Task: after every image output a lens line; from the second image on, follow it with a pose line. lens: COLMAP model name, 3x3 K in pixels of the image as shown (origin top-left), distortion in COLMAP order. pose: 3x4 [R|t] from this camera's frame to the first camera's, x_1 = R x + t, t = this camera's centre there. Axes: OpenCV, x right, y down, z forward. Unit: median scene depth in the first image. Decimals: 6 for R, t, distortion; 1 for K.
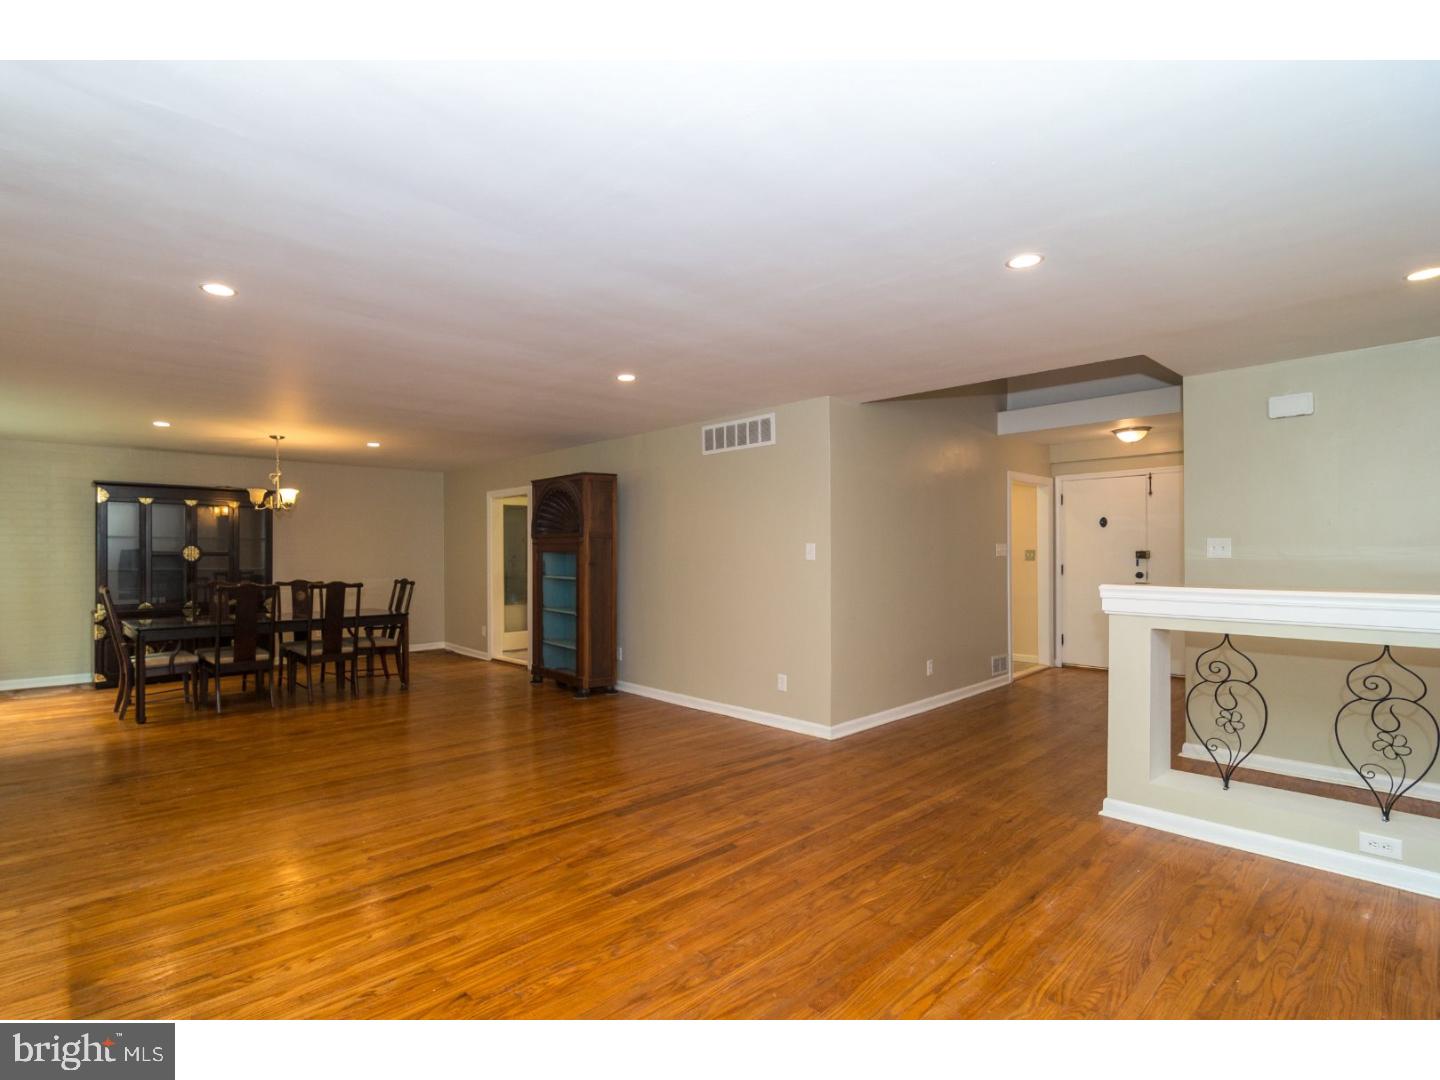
lens RADIAL K [[732.0, 0, 711.4], [0, 732.0, 548.8], [0, 0, 1]] dist [-0.006131, -0.001421]
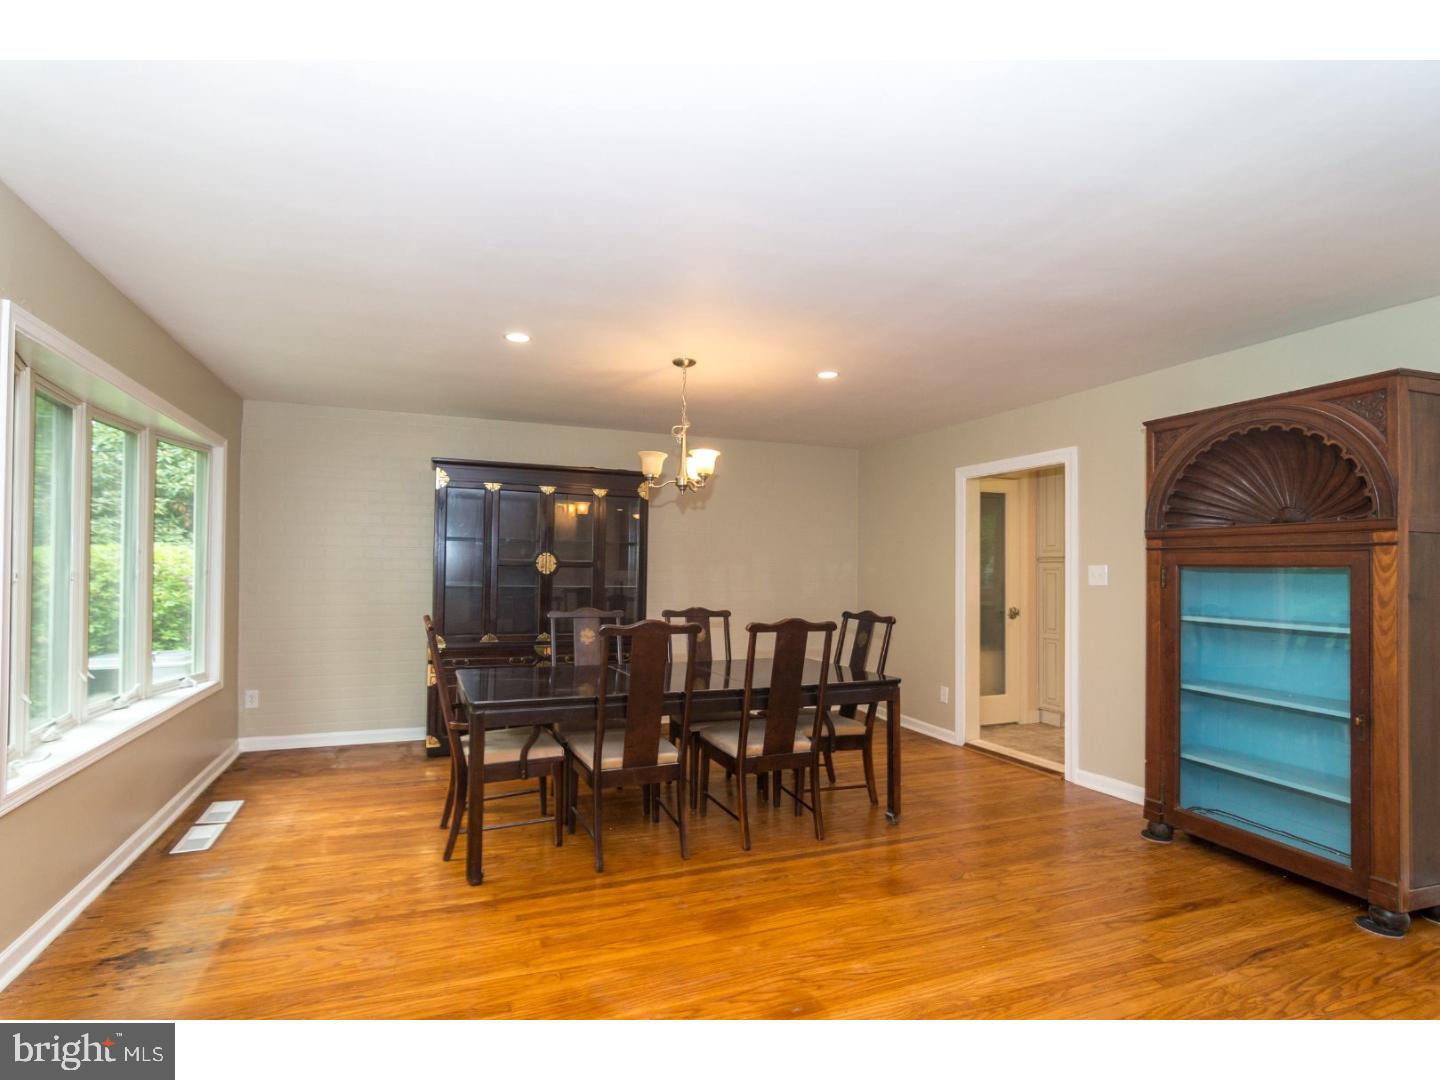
lens RADIAL K [[732.0, 0, 724.0], [0, 732.0, 547.5], [0, 0, 1]] dist [-0.006131, -0.001421]
pose [[0.937260, 0.003816, -0.348611, -0.366896], [-0.012395, 0.999673, -0.022383, 0.005911], [0.348412, 0.025300, 0.937000, 0.477655]]
